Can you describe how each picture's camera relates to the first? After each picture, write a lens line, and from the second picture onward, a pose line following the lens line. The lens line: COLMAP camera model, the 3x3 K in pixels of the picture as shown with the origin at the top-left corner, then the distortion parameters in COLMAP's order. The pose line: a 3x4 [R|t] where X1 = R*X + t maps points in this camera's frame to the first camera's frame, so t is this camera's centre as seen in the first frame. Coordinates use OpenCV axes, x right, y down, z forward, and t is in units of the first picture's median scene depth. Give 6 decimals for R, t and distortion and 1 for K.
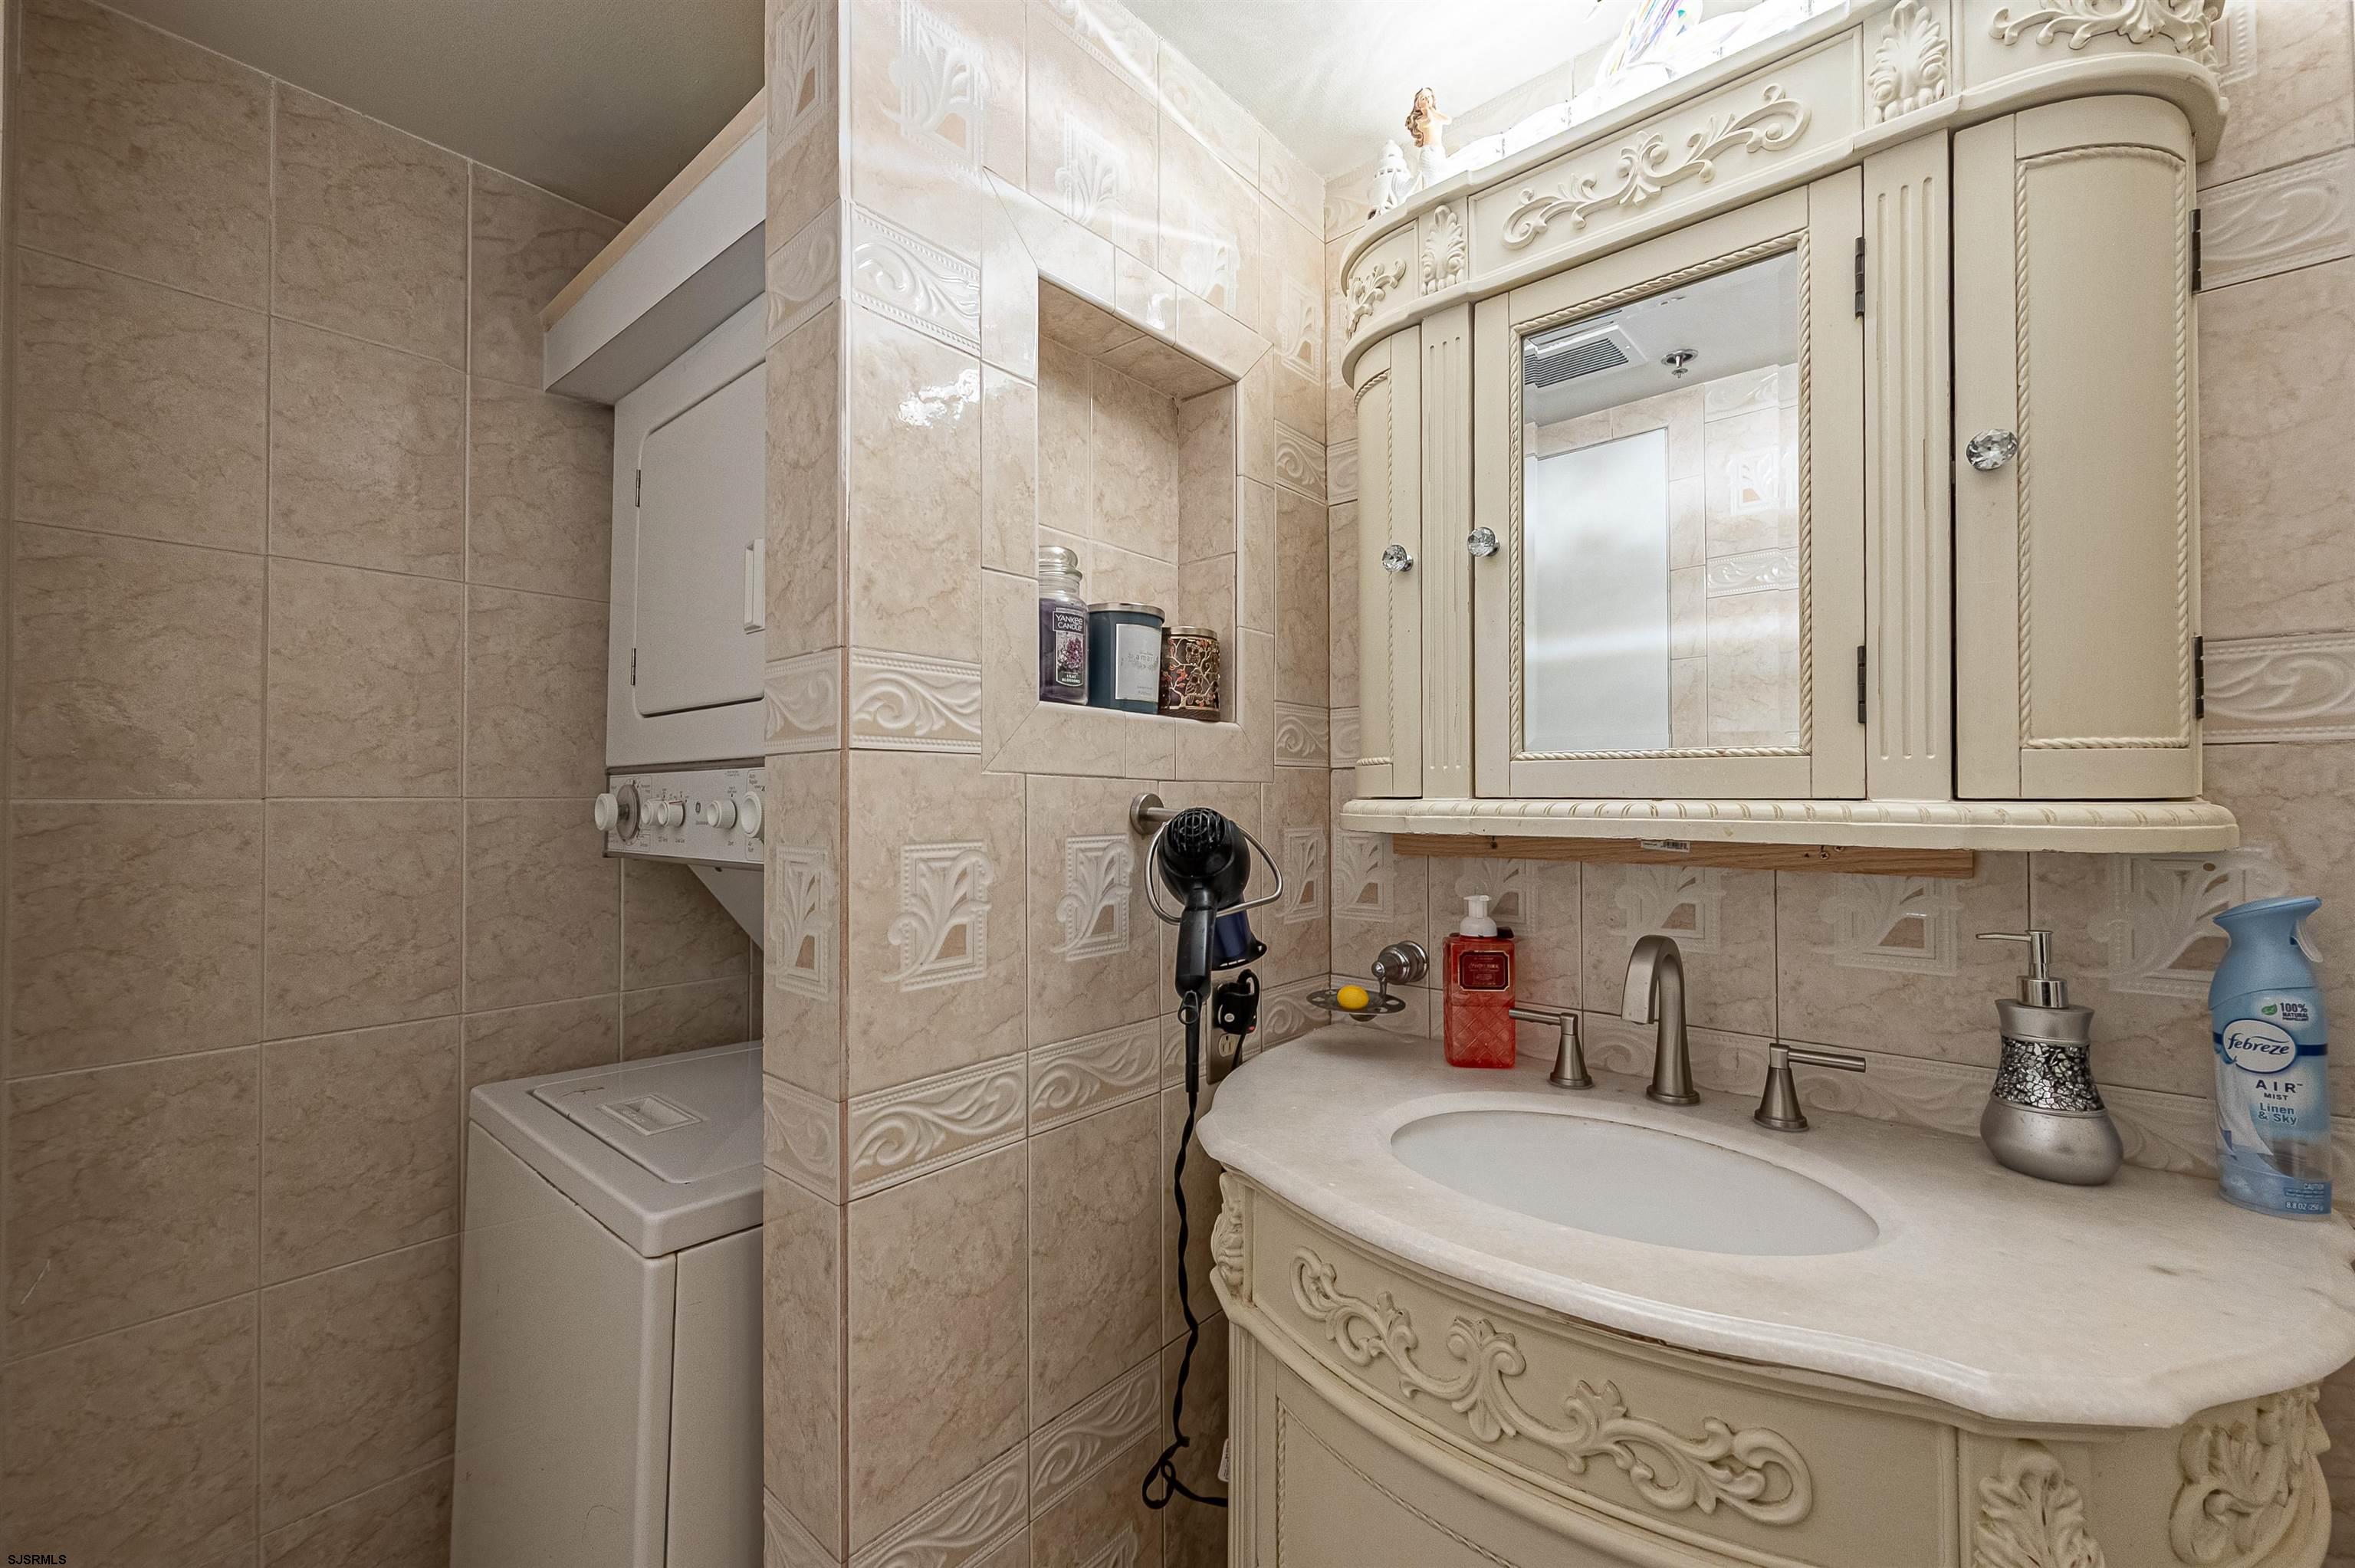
lens RADIAL K [[936.7, 0, 1166.3], [0, 936.7, 789.3], [0, 0, 1]] dist [0.000069, -0.000015]
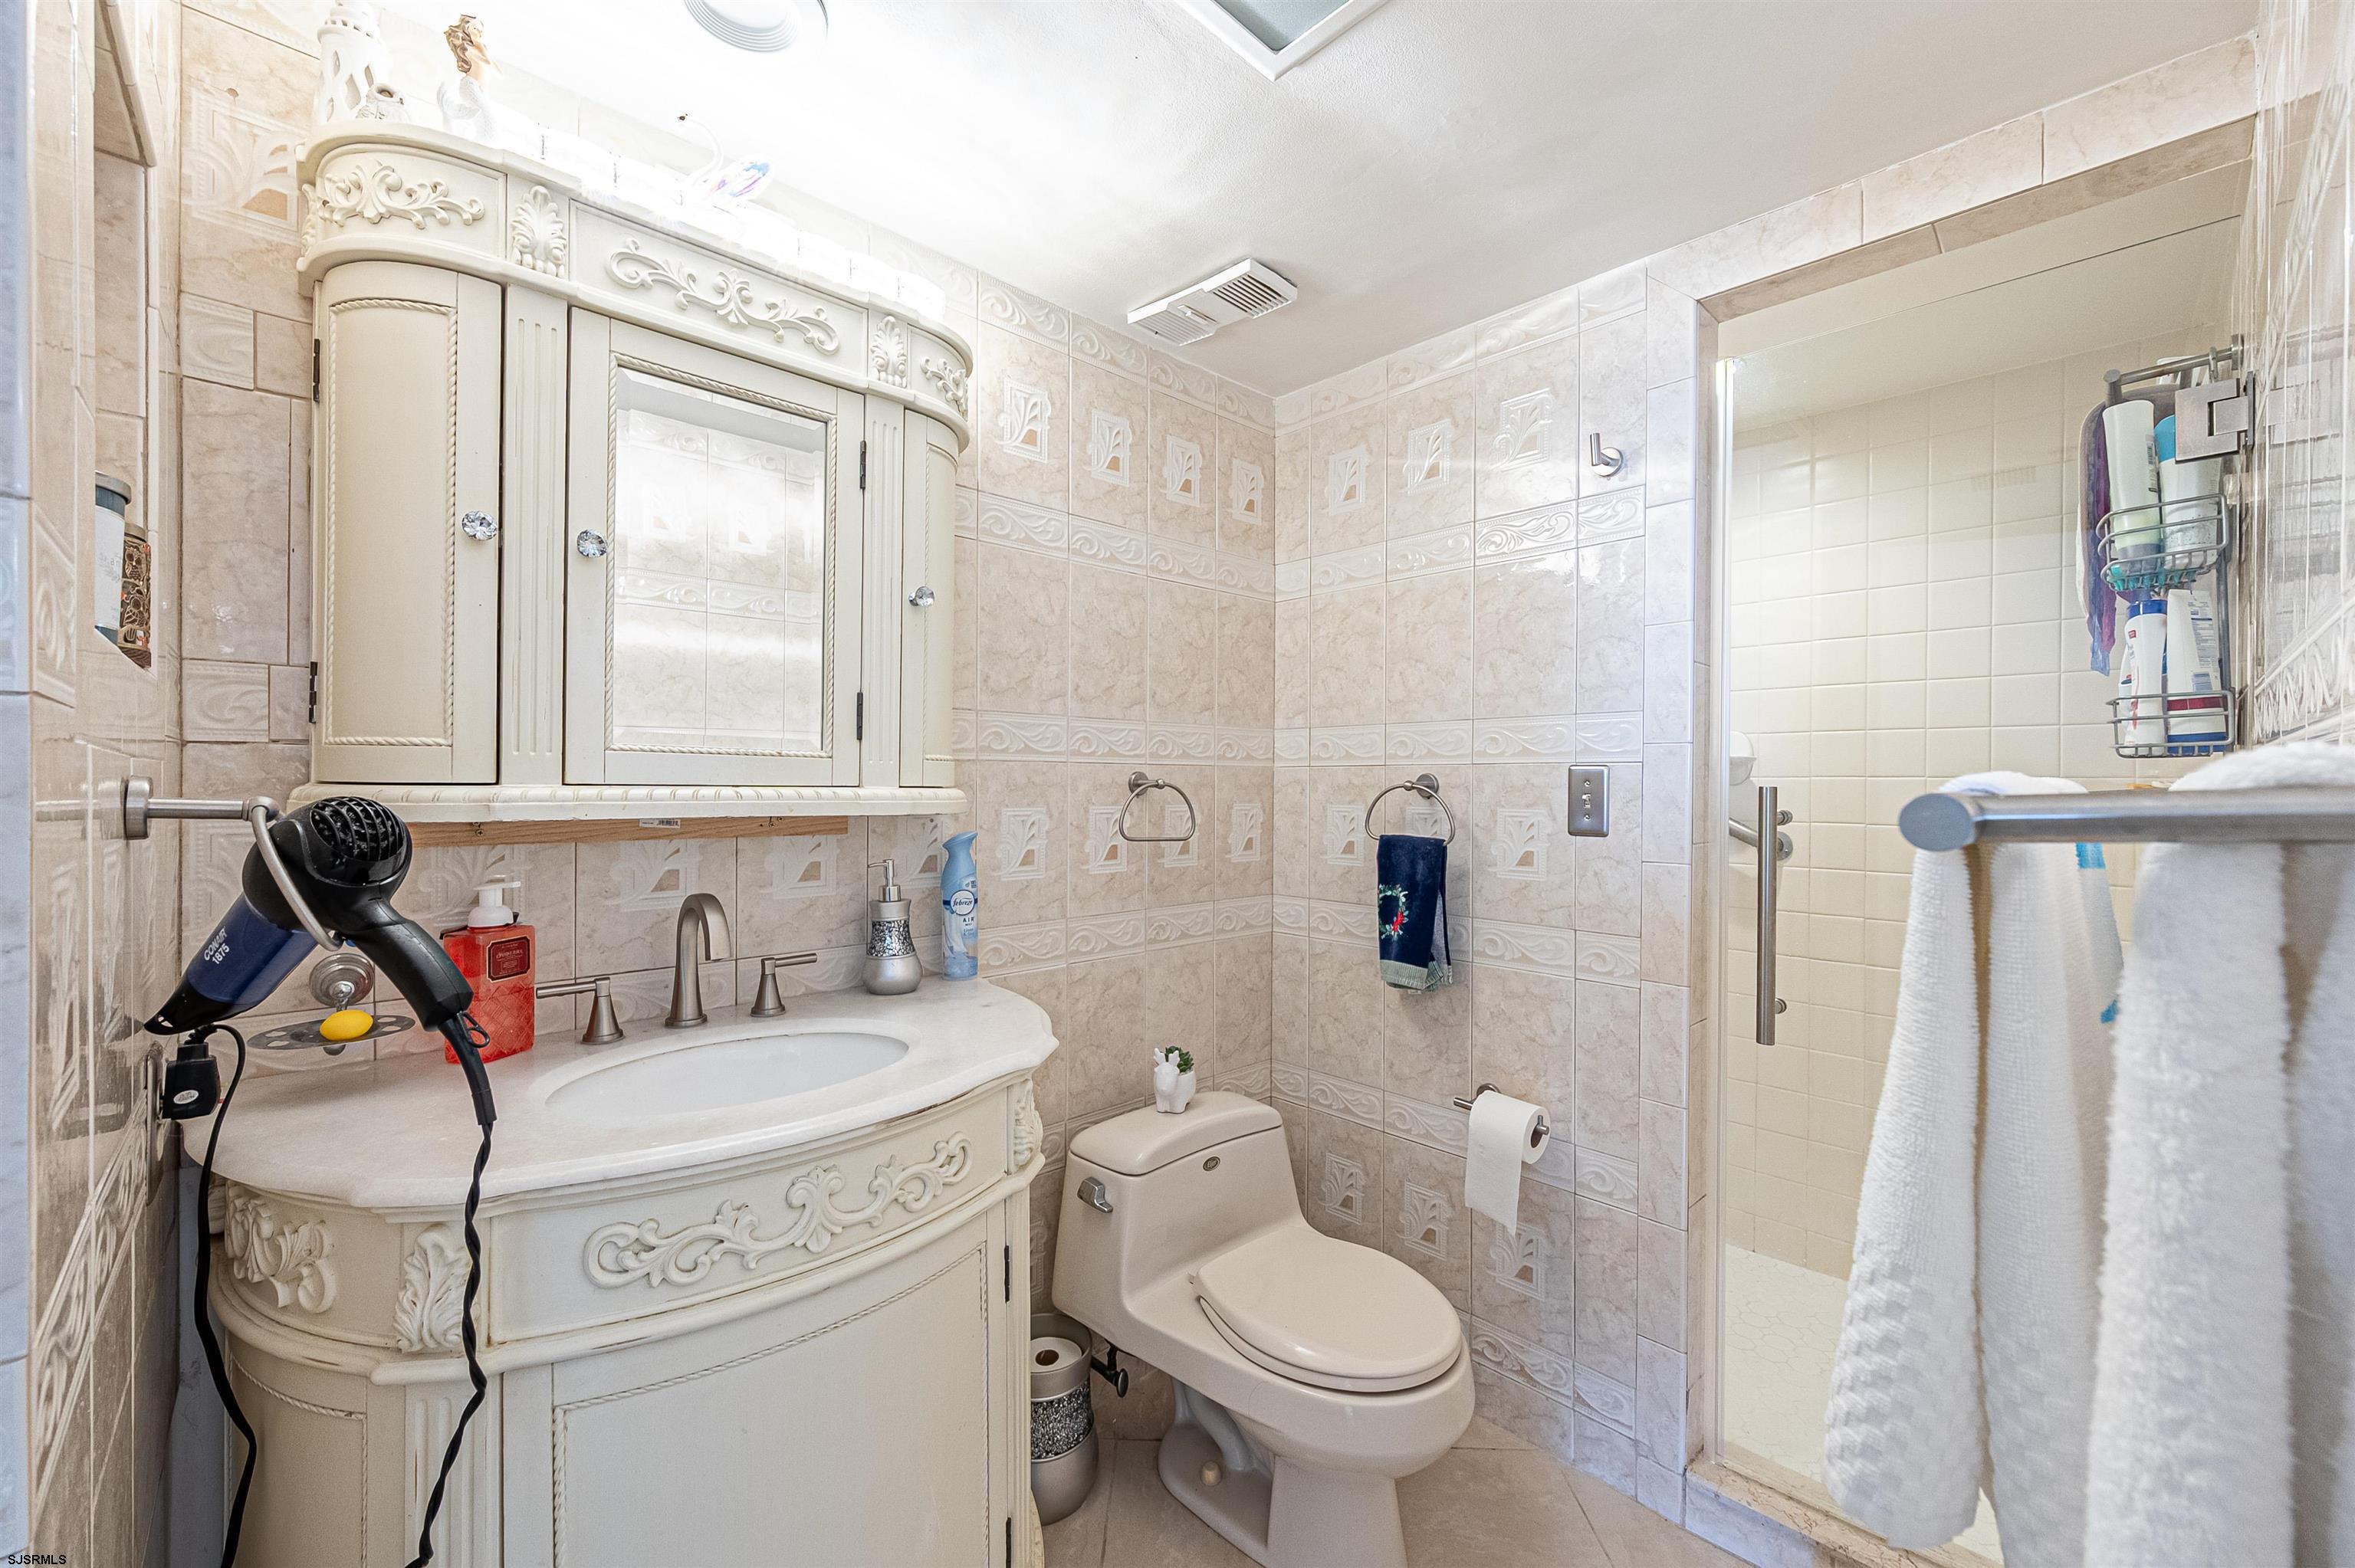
lens RADIAL K [[936.7, 0, 1162.2], [0, 936.7, 787.7], [0, 0, 1]] dist [0.000069, -0.000015]
pose [[0.101974, -0.001147, 0.994786, -0.712300], [-0.015175, 0.999881, 0.002708, 0.000547], [-0.994671, -0.015372, 0.101944, 0.268023]]
